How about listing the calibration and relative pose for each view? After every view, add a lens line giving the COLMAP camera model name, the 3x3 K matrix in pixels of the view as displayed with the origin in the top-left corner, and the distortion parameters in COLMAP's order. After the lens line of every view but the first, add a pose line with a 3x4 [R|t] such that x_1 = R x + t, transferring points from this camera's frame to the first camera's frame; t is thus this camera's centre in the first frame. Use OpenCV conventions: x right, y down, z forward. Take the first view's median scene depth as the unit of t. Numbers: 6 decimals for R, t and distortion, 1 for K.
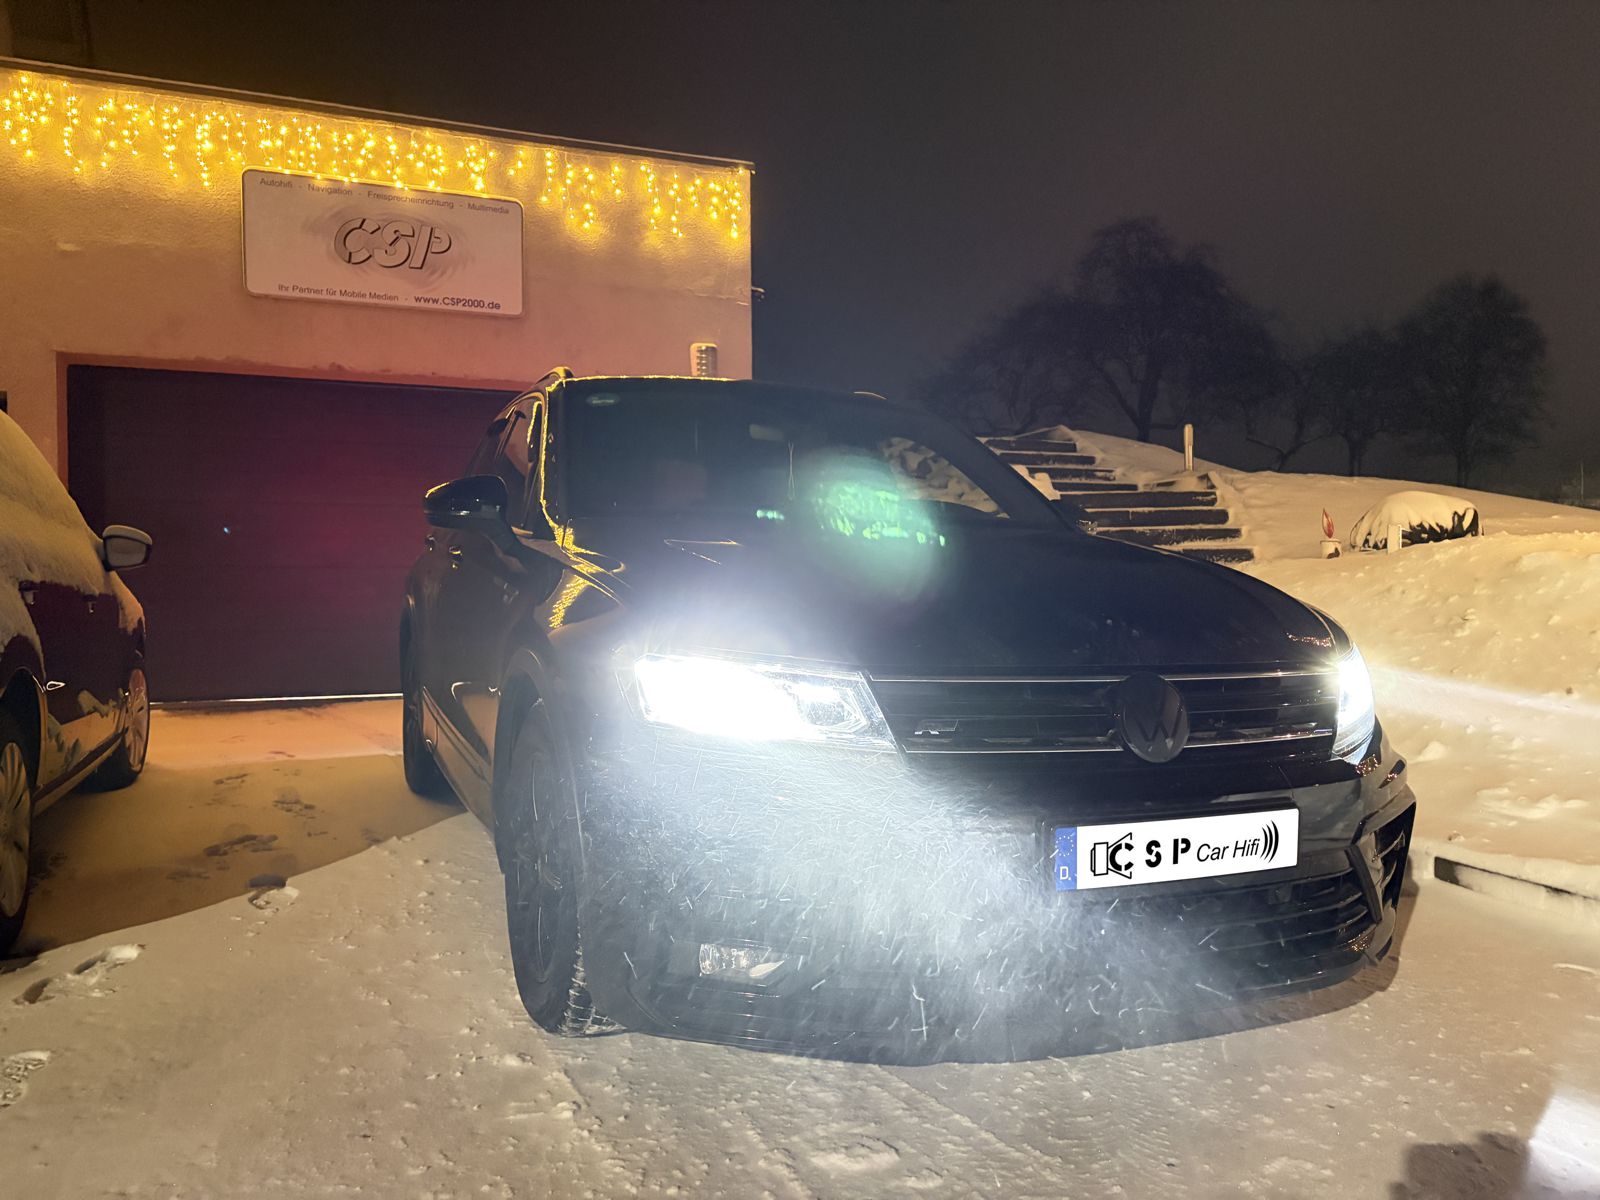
lens RADIAL K [[1232.8, 0, 800.0], [0, 1232.8, 600.0], [0, 0, 1]] dist [0.081067, -0.091152]
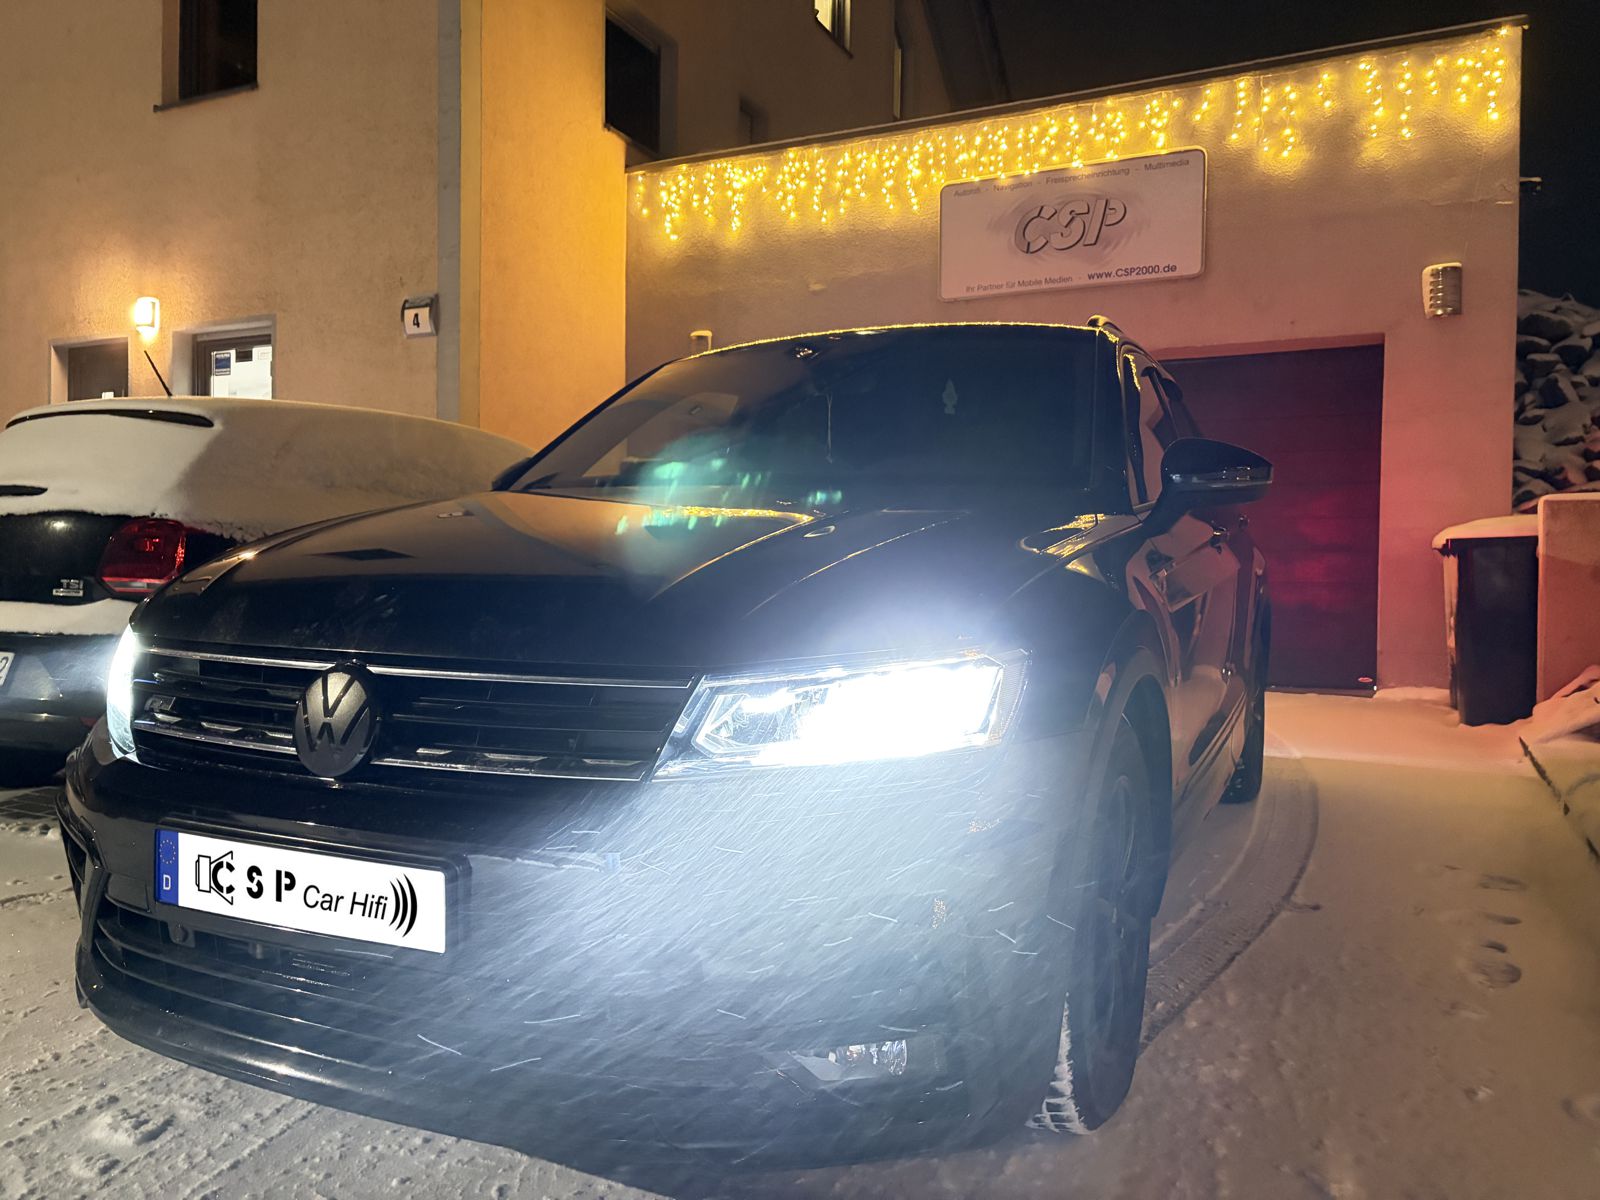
lens RADIAL K [[1232.8, 0, 800.0], [0, 1232.8, 600.0], [0, 0, 1]] dist [0.081067, -0.091152]
pose [[0.653528, 0.029477, -0.756328, 0.296844], [-0.019295, 0.999565, 0.022285, -0.003358], [0.756656, 0.000029, 0.653813, 0.185366]]
